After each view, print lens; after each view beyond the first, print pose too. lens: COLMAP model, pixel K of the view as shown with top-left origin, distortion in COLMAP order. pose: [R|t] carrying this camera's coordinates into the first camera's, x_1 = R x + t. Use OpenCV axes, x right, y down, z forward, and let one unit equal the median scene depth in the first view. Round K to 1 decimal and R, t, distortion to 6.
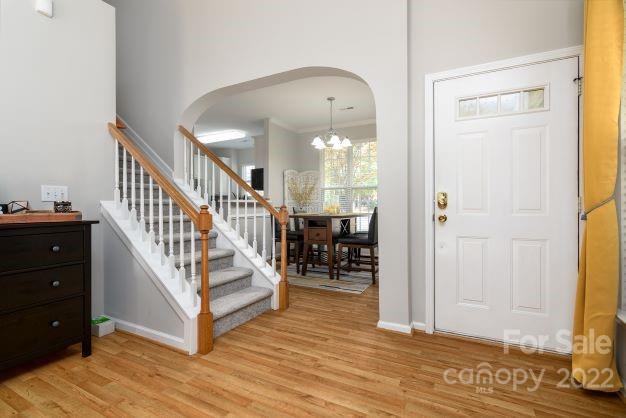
lens RADIAL K [[298.2, 0, 313.0], [0, 298.2, 209.0], [0, 0, 1]] dist [0.001500, 0.000228]
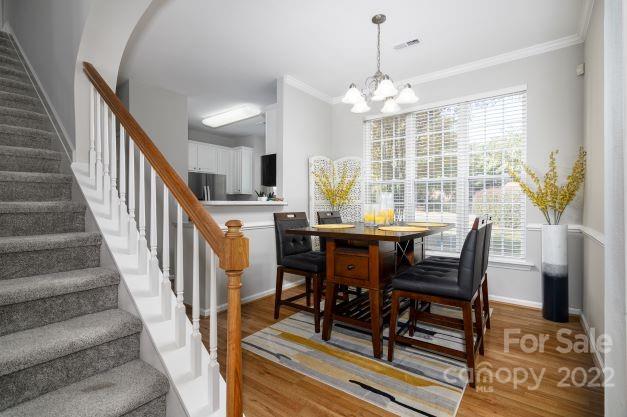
lens RADIAL K [[298.7, 0, 313.5], [0, 298.7, 208.5], [0, 0, 1]] dist [0.001500, 0.000228]
pose [[0.984592, -0.000139, -0.174866, 0.035436], [0.000041, 1.000000, -0.000567, -0.013630], [0.174866, 0.000551, 0.984592, 0.391339]]
